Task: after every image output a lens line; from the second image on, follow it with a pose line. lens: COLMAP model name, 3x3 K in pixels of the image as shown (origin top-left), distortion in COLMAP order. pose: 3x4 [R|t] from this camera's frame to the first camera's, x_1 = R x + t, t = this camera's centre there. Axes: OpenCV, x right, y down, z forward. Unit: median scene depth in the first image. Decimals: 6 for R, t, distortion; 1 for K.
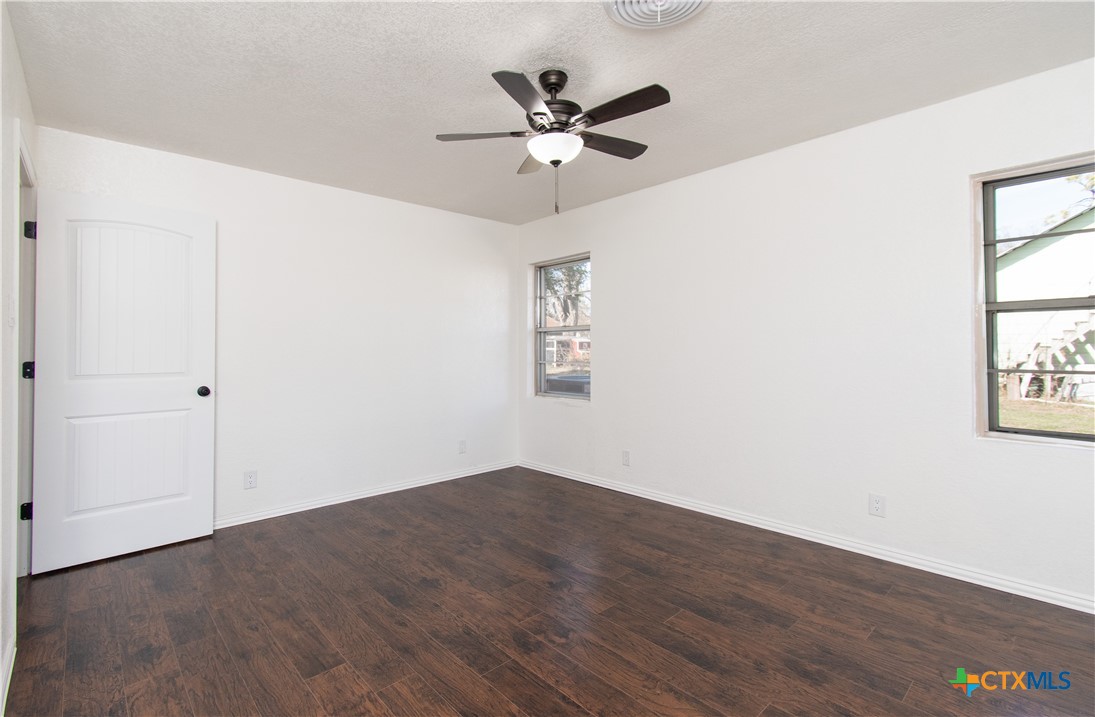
lens RADIAL K [[492.6, 0, 542.8], [0, 492.6, 334.7], [0, 0, 1]] dist [0.004216, 0.000634]
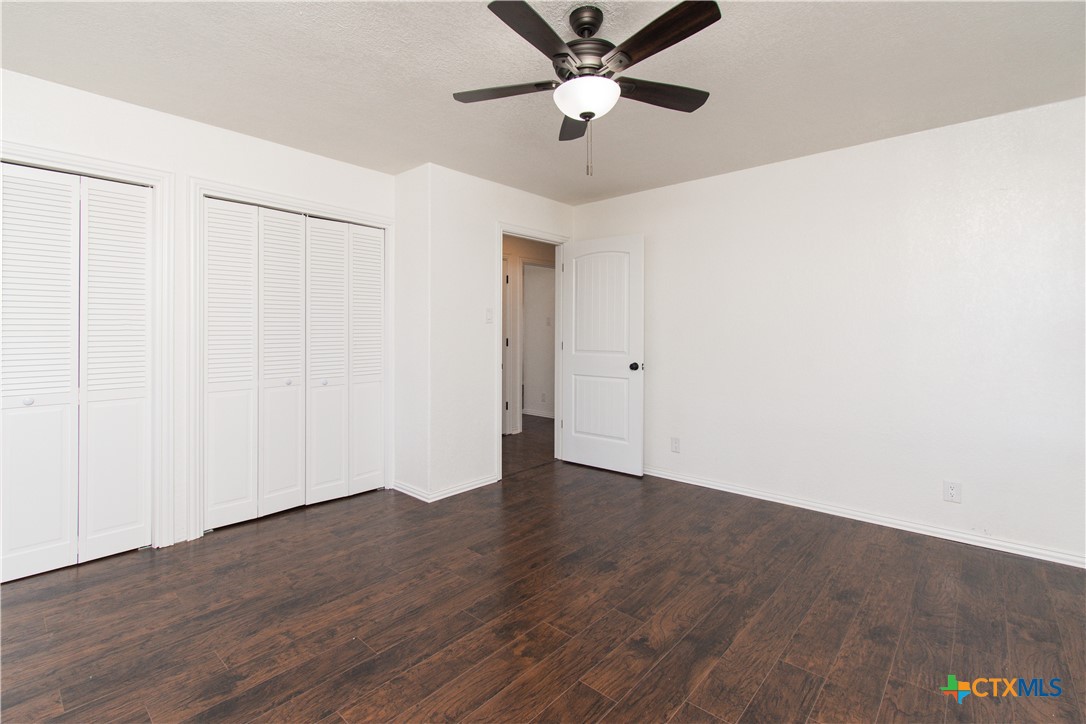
lens RADIAL K [[500.9, 0, 540.3], [0, 500.9, 333.5], [0, 0, 1]] dist [0.001936, 0.000309]
pose [[0.094816, 0.003844, -0.995487, 0.835407], [0.024790, 0.999673, 0.006221, 0.014584], [0.995186, -0.025268, 0.094690, 0.828750]]
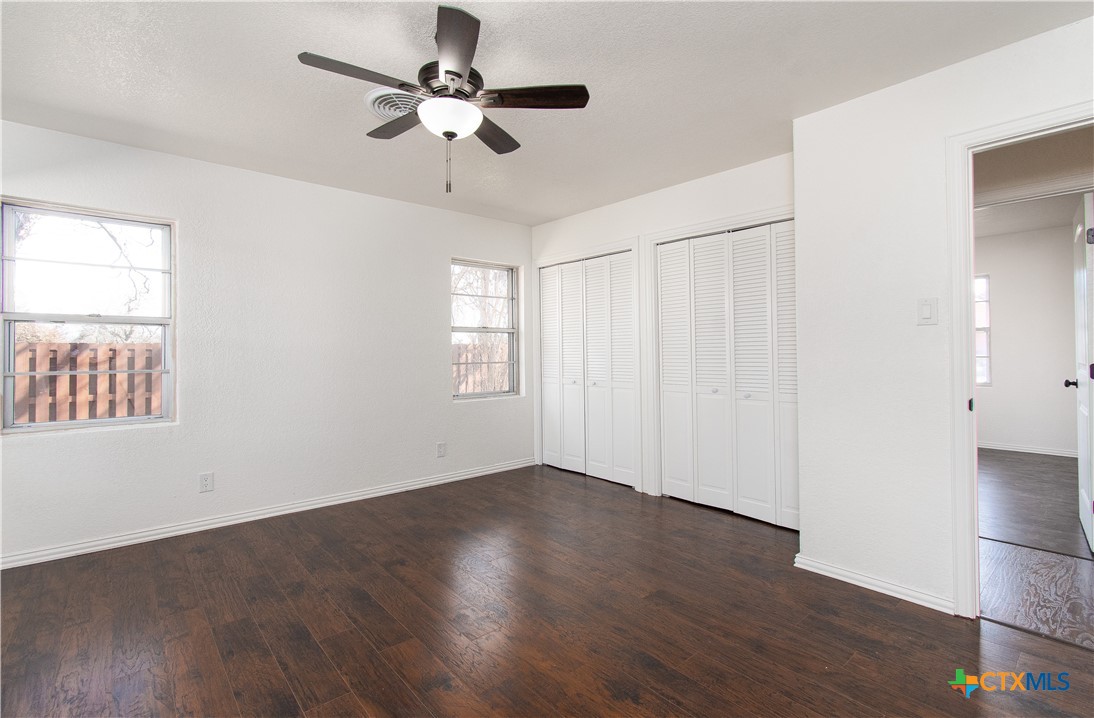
lens RADIAL K [[505.5, 0, 529.5], [0, 505.5, 352.7], [0, 0, 1]] dist [-0.000377, -0.000100]
pose [[-0.997924, 0.010788, 0.063486, -0.160134], [0.009537, 0.999755, -0.019978, 0.051468], [-0.063686, -0.019331, -0.997783, 1.829171]]
